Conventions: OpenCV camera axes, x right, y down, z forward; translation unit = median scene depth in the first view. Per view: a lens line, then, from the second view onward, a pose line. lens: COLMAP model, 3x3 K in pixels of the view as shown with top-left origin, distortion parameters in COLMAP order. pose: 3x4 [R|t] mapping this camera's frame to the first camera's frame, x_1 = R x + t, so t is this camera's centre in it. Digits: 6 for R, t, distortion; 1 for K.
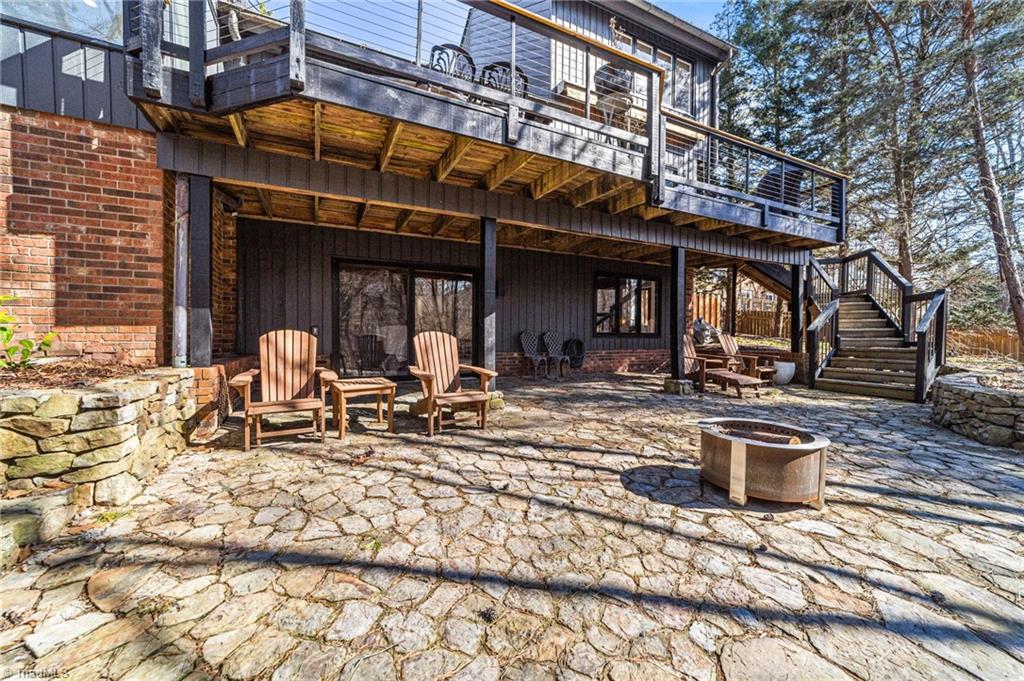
lens RADIAL K [[395.4, 0, 512.5], [0, 395.4, 340.3], [0, 0, 1]] dist [0.011541, 0.000307]
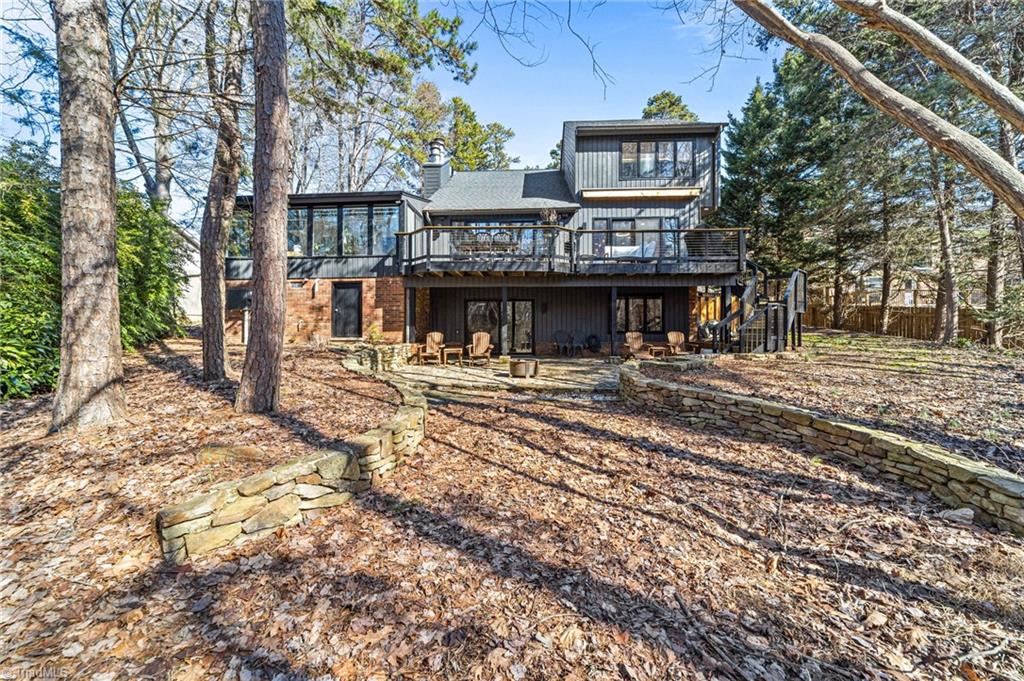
lens RADIAL K [[395.4, 0, 511.2], [0, 395.4, 337.0], [0, 0, 1]] dist [0.011541, 0.000307]
pose [[0.879015, 0.004179, -0.476775, 1.586616], [-0.001527, 0.999981, 0.005950, -0.008969], [0.476791, -0.004503, 0.879005, -1.585516]]
